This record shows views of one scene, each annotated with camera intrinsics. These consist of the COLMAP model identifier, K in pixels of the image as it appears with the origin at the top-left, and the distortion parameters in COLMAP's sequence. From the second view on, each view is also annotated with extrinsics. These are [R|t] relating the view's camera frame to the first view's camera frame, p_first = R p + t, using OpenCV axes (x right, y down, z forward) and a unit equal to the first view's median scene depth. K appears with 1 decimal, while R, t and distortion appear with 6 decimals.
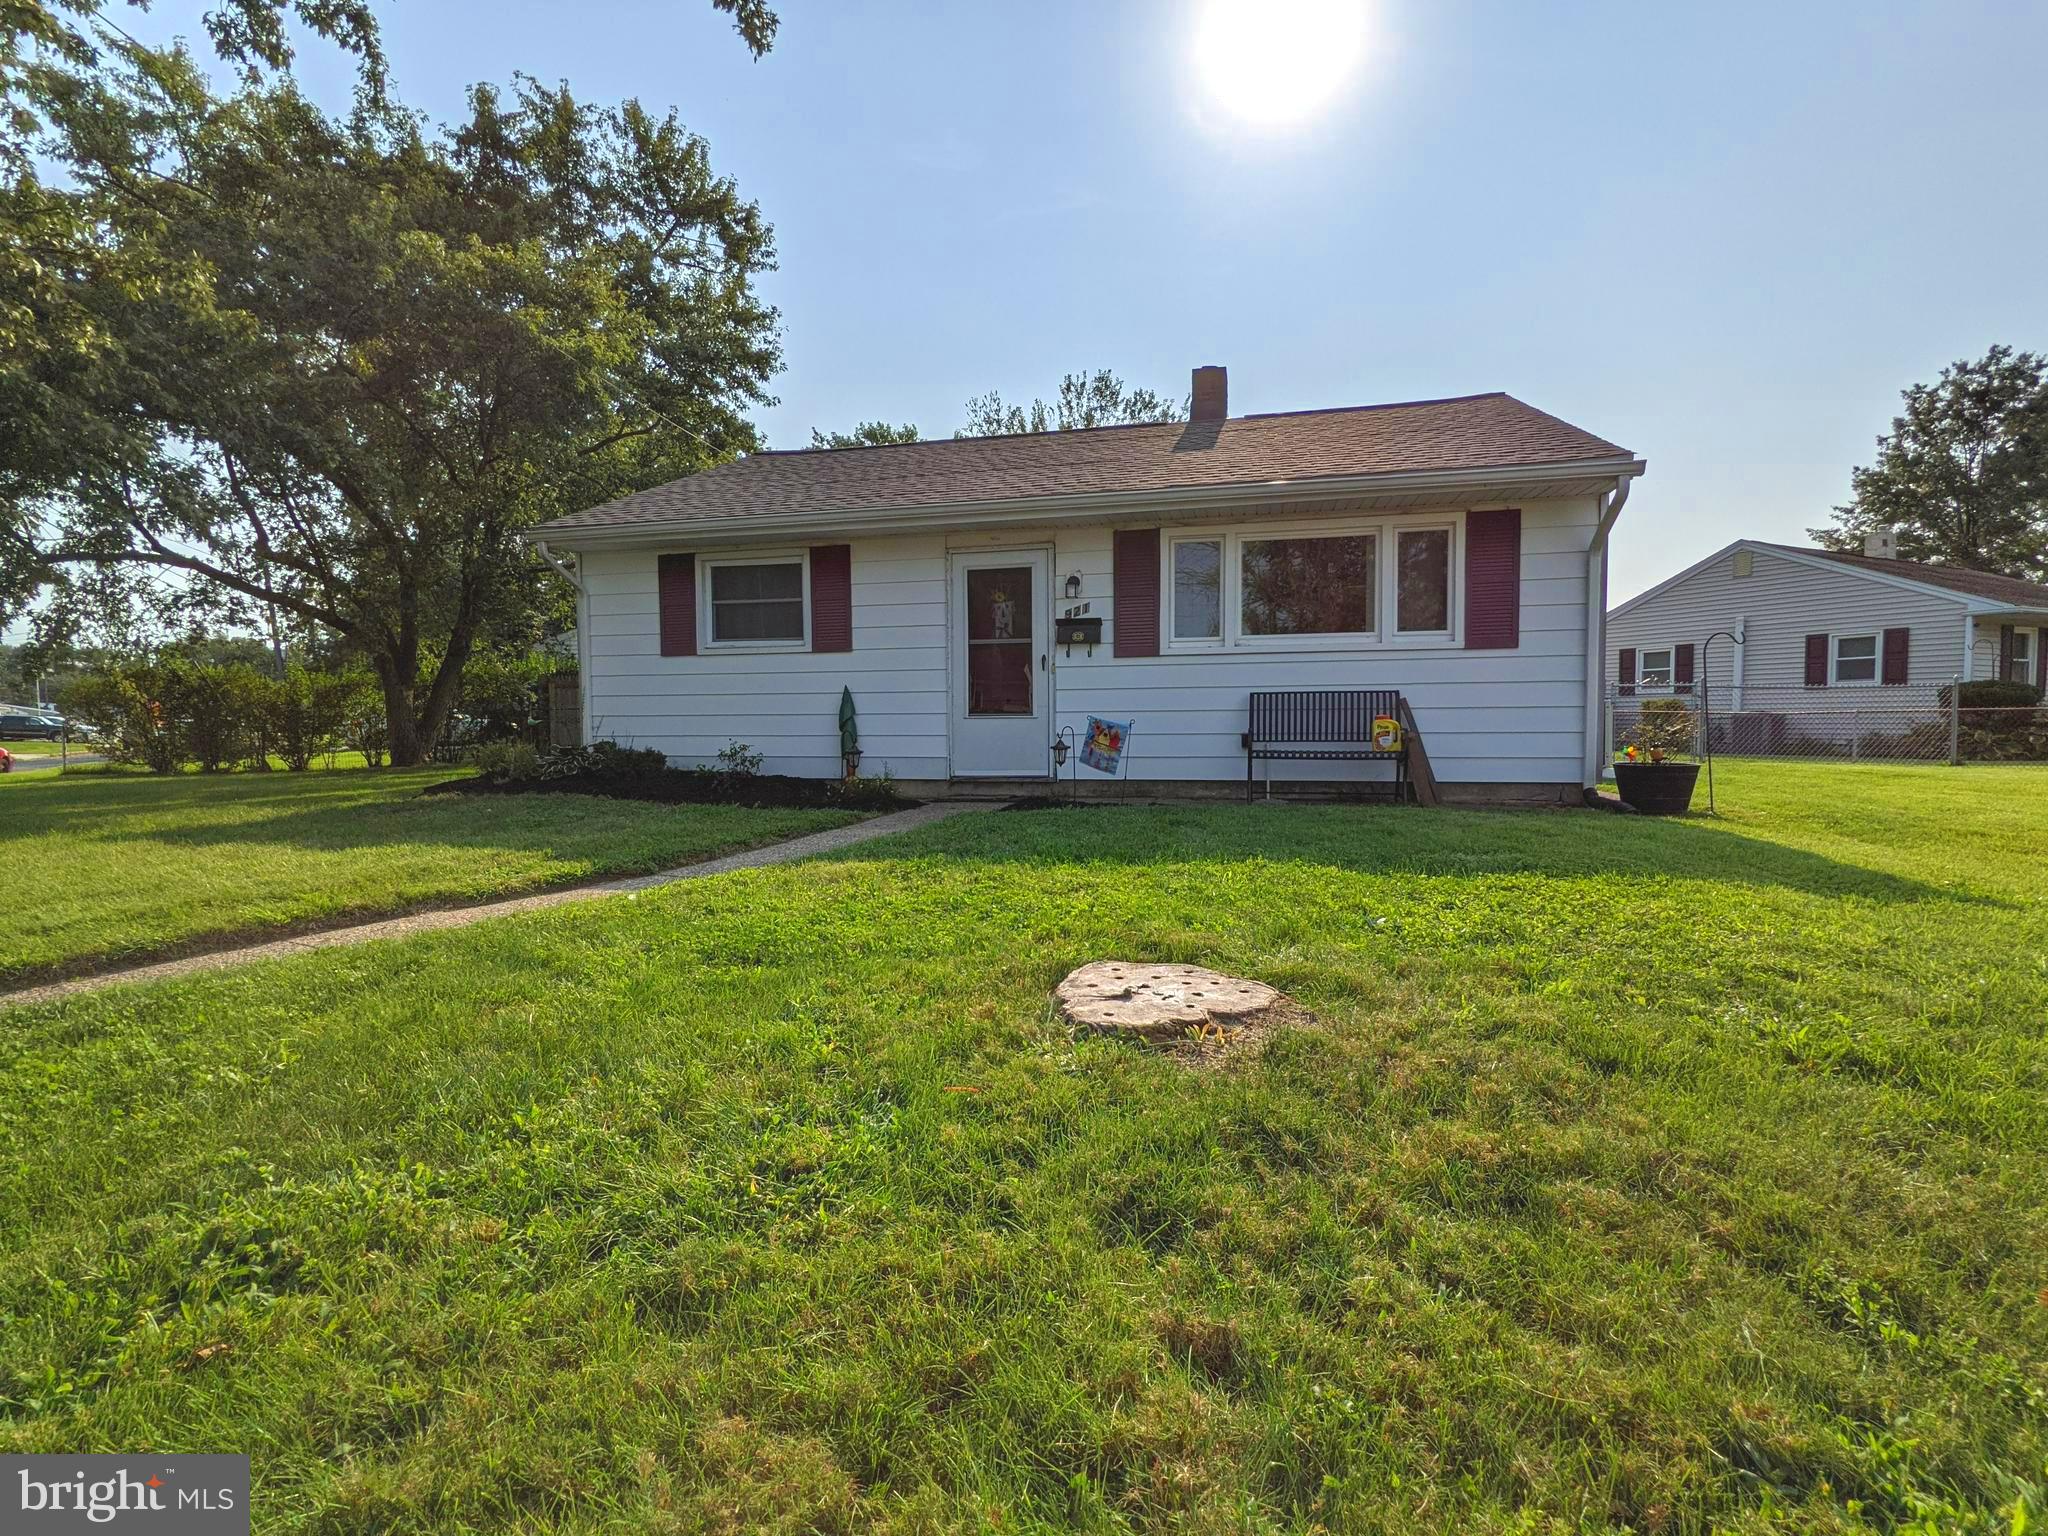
lens RADIAL K [[991.3, 0, 1031.8], [0, 991.3, 766.1], [0, 0, 1]] dist [0.000212, 0.000525]
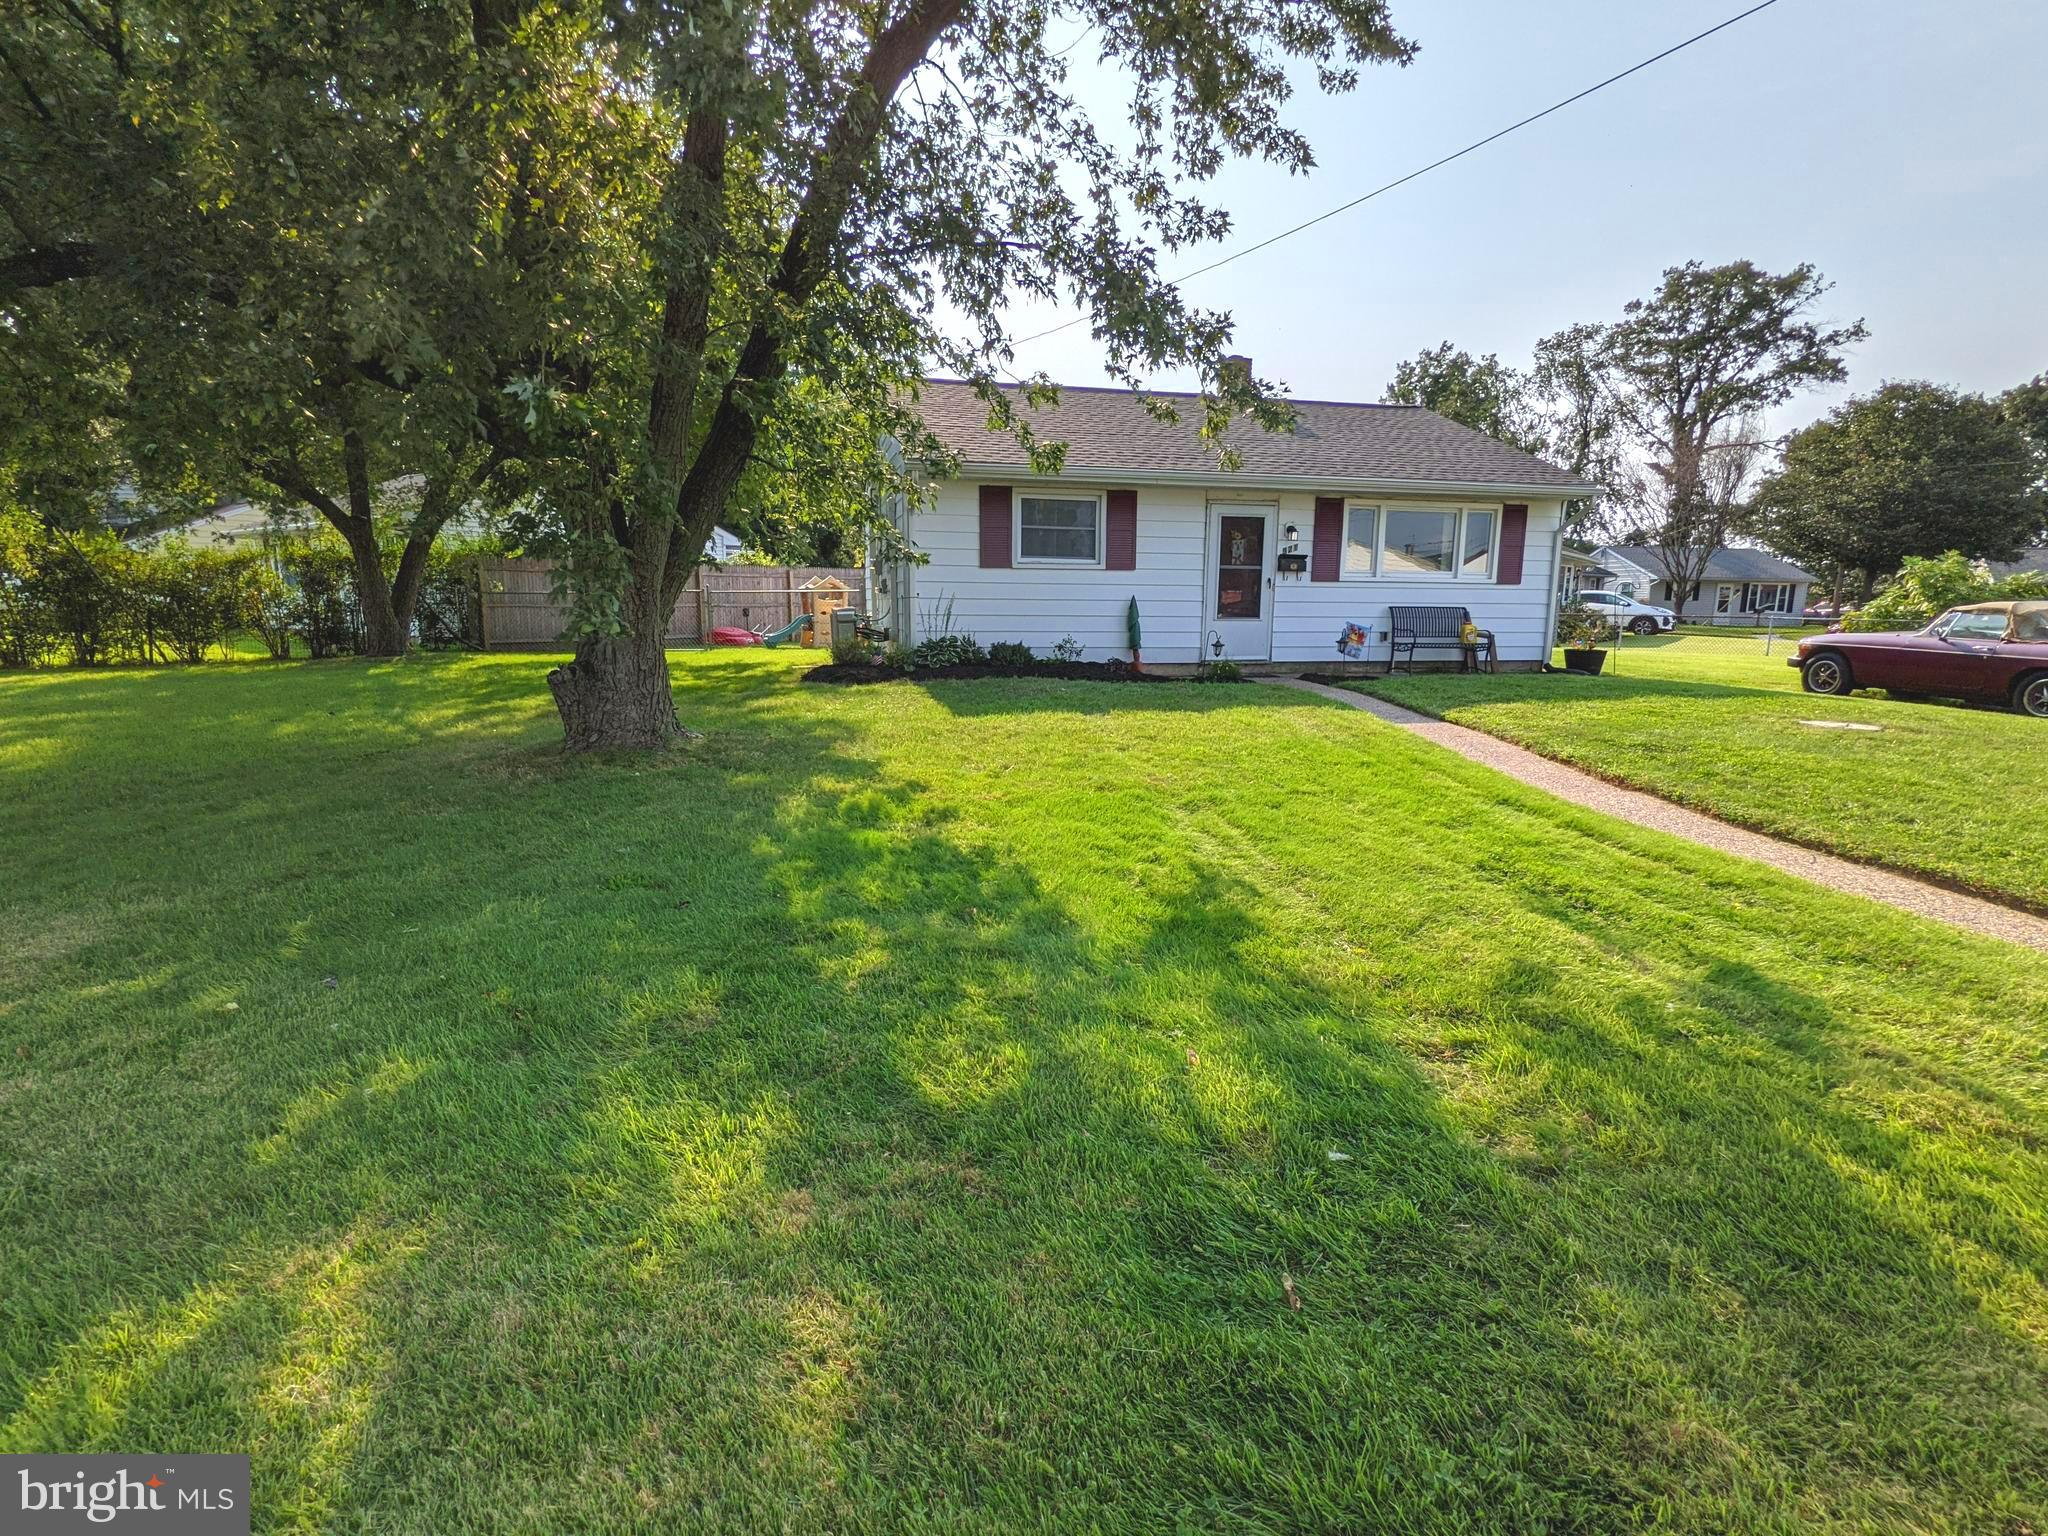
lens RADIAL K [[991.3, 0, 1031.8], [0, 991.3, 766.1], [0, 0, 1]] dist [0.000212, 0.000525]
pose [[0.890330, -0.062019, 0.451072, -0.979931], [0.005929, 0.992175, 0.124714, -0.018921], [-0.455277, -0.108362, 0.883731, -0.183314]]
